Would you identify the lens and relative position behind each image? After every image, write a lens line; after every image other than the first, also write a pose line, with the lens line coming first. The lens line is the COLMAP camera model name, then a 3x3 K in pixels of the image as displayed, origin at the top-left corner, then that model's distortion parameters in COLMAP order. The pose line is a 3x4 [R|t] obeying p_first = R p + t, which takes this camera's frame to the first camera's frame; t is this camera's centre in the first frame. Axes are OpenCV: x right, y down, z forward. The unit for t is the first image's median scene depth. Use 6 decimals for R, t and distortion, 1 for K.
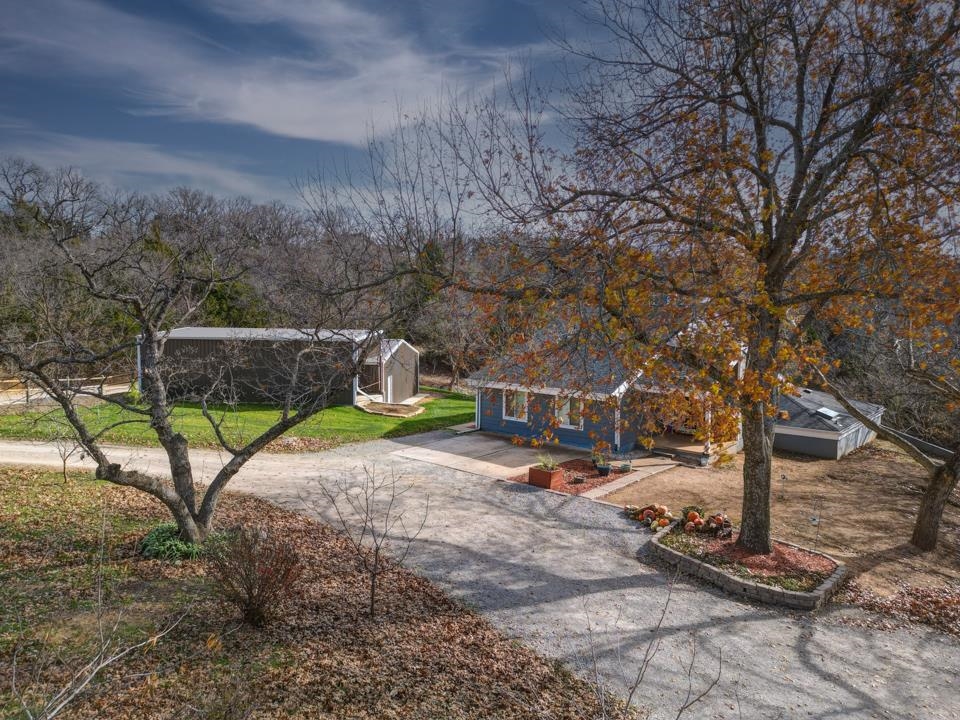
lens RADIAL K [[672.9, 0, 479.3], [0, 672.9, 363.7], [0, 0, 1]] dist [0.066156, -0.067592]
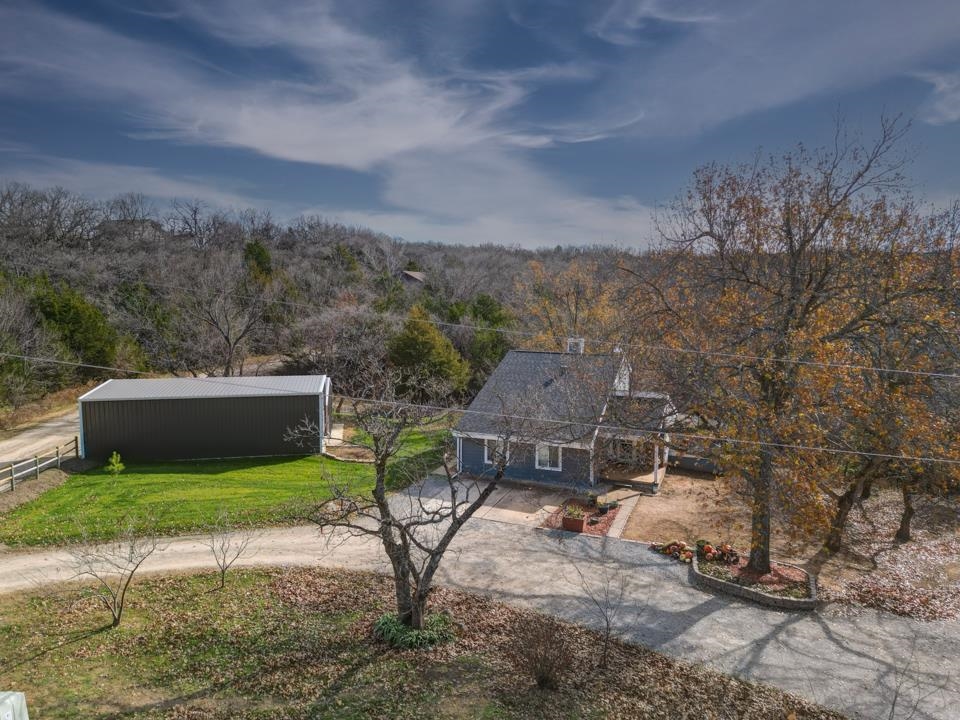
lens RADIAL K [[672.9, 0, 479.3], [0, 672.9, 363.7], [0, 0, 1]] dist [0.066156, -0.067592]
pose [[0.945853, -0.042823, 0.321759, -0.679959], [0.031171, 0.998661, 0.041282, -0.277542], [-0.323096, -0.029017, 0.945921, -0.224547]]
